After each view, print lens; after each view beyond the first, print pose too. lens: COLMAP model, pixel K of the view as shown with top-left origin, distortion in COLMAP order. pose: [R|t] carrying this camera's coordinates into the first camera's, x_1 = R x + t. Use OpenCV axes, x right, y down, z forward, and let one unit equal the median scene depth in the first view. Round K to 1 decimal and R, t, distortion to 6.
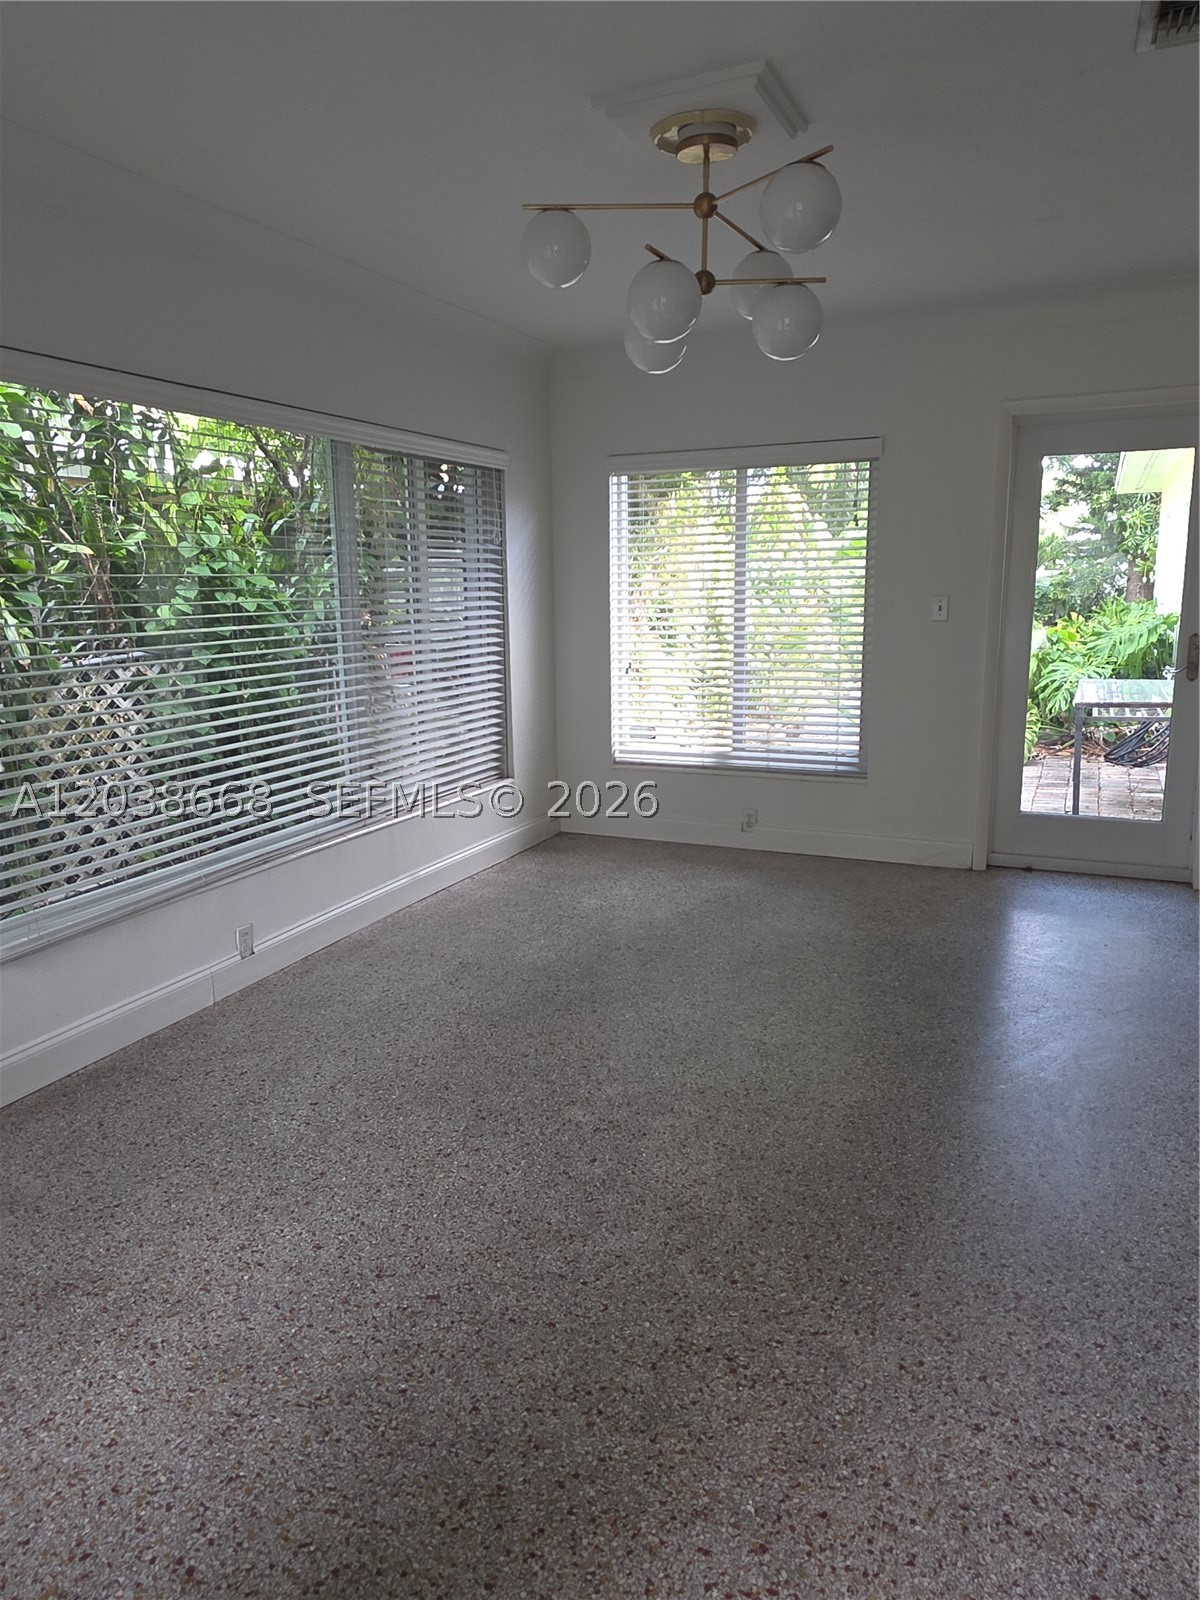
lens RADIAL K [[1111.4, 0, 513.9], [0, 1111.4, 801.5], [0, 0, 1]] dist [0.021249, 0.000107]
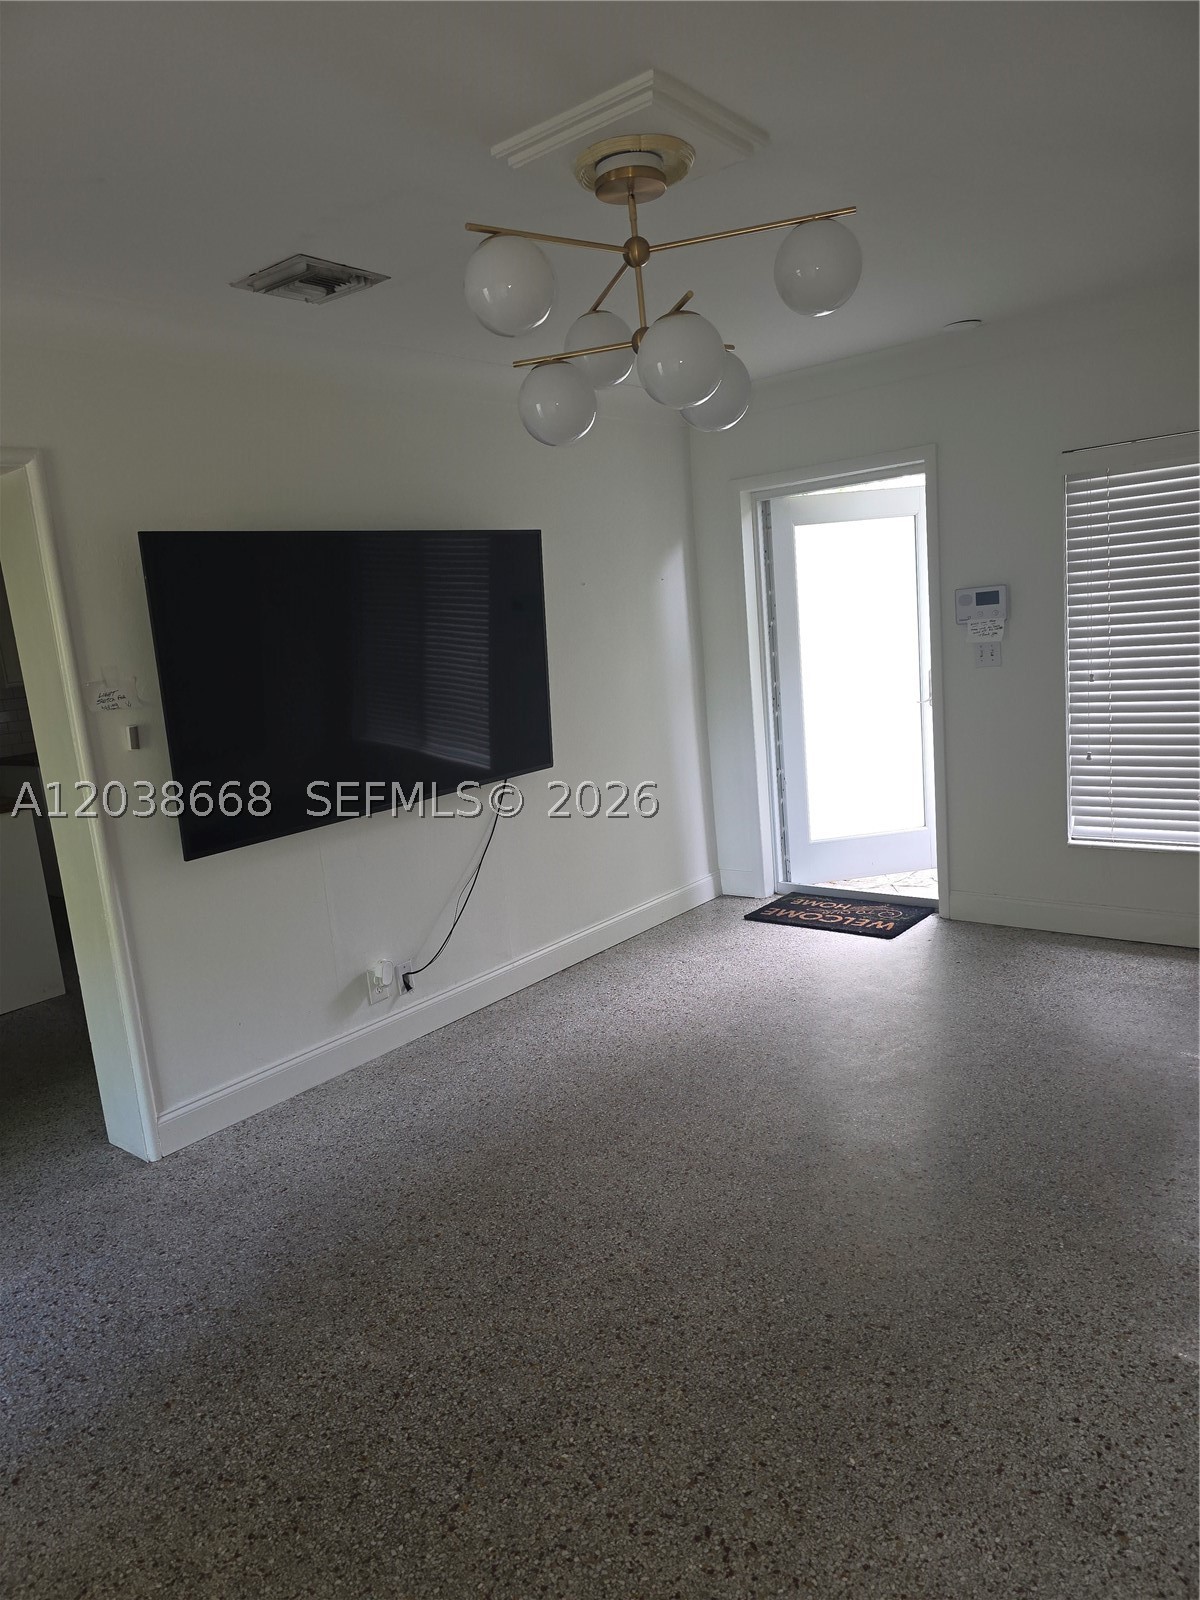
lens RADIAL K [[1071.2, 0, 600.0], [0, 1071.2, 800.0], [0, 0, 1]] dist [0.042044, -0.037530]
pose [[-0.976117, 0.069967, 0.205670, 0.050937], [0.141086, 0.924066, 0.355241, -0.342608], [-0.165198, 0.375774, -0.911868, 1.478938]]
